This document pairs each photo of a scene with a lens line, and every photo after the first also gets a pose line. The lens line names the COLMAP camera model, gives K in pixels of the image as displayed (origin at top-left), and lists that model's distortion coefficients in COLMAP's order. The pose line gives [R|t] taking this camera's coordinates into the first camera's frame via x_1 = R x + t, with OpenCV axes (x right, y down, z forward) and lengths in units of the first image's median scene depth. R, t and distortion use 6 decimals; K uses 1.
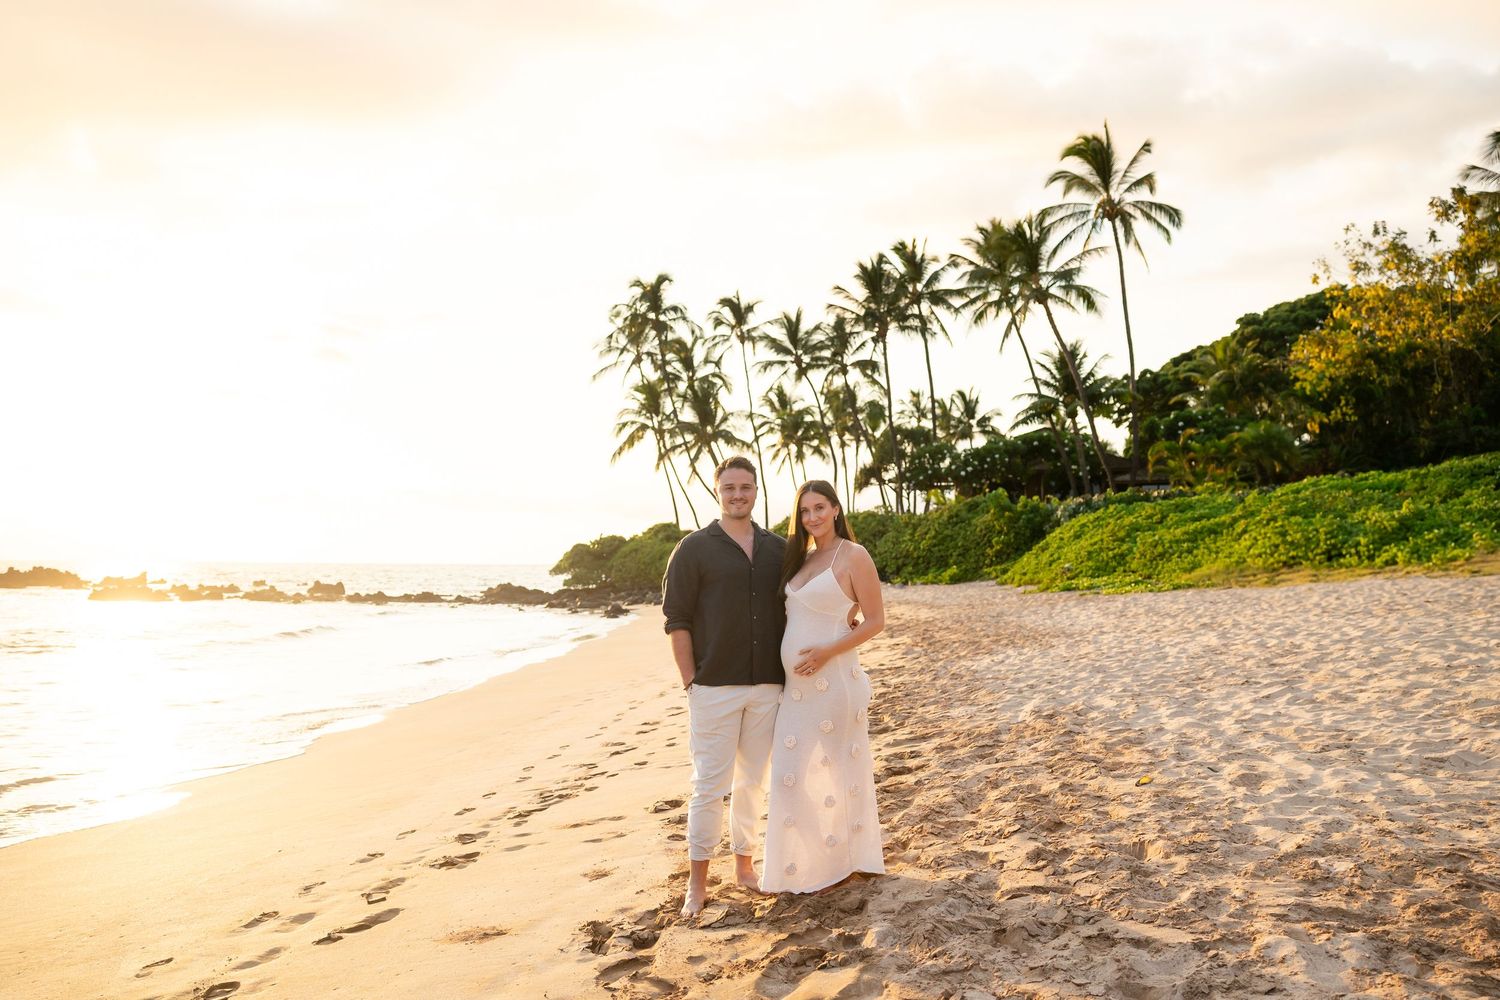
lens RADIAL K [[1079.1, 0, 748.8], [0, 1079.1, 503.1], [0, 0, 1]] dist [-0.052850, -0.002680]
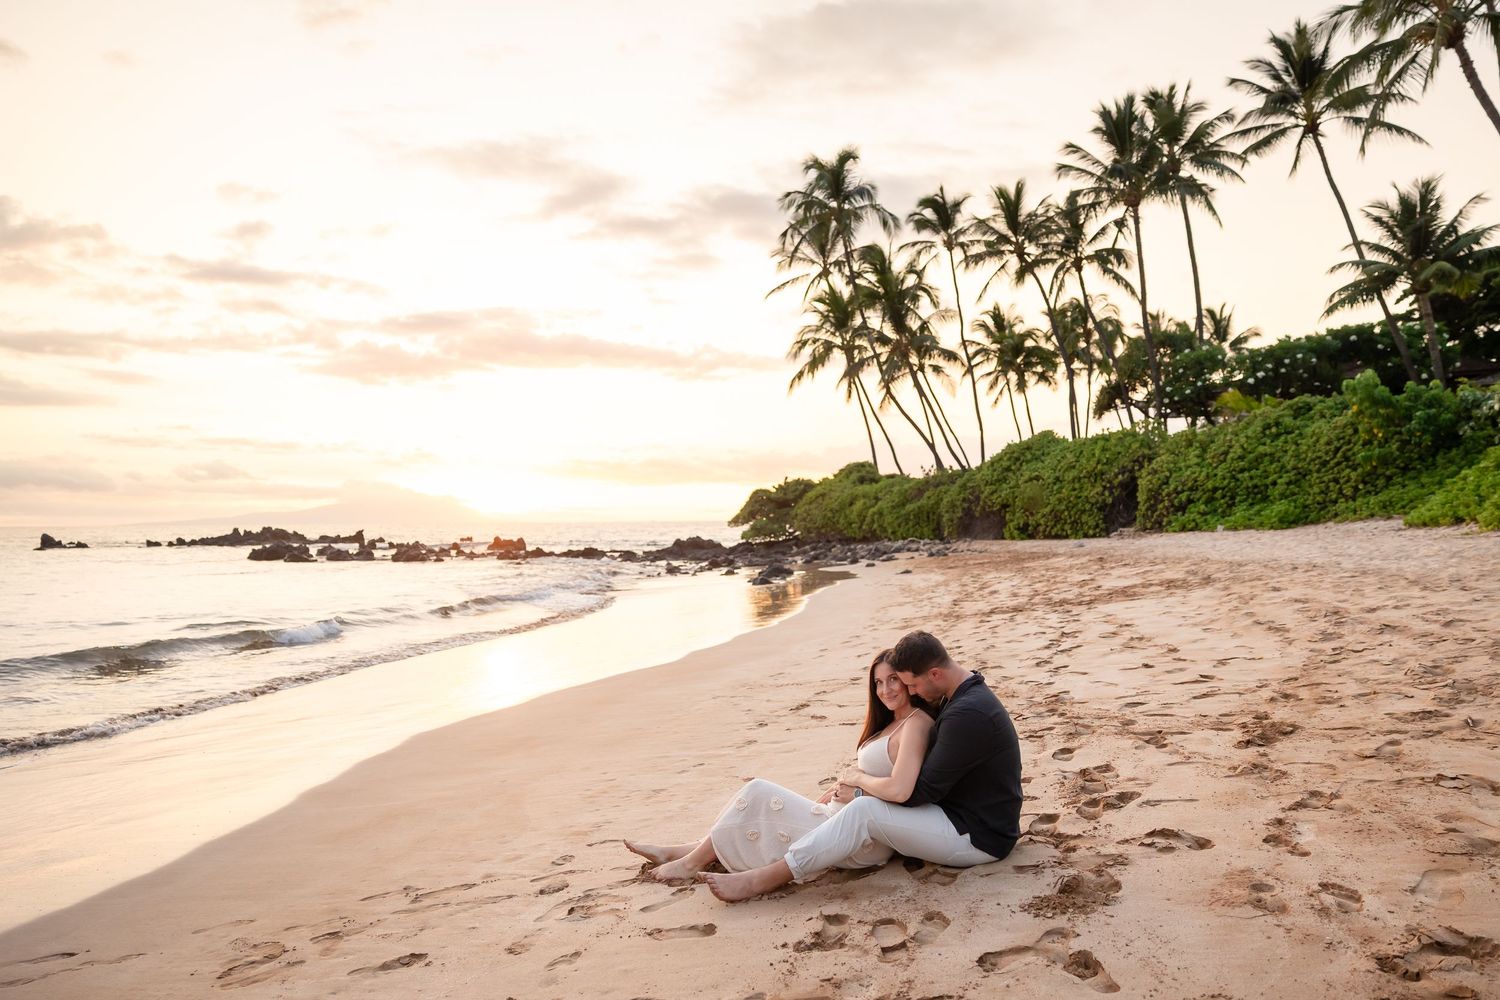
lens RADIAL K [[1072.7, 0, 760.4], [0, 1072.7, 499.1], [0, 0, 1]] dist [-0.024529, 0.004138]
pose [[0.981888, -0.017081, -0.188689, 0.003918], [0.024607, 0.998989, 0.037614, 0.014327], [0.187856, -0.041575, 0.981316, 0.174464]]
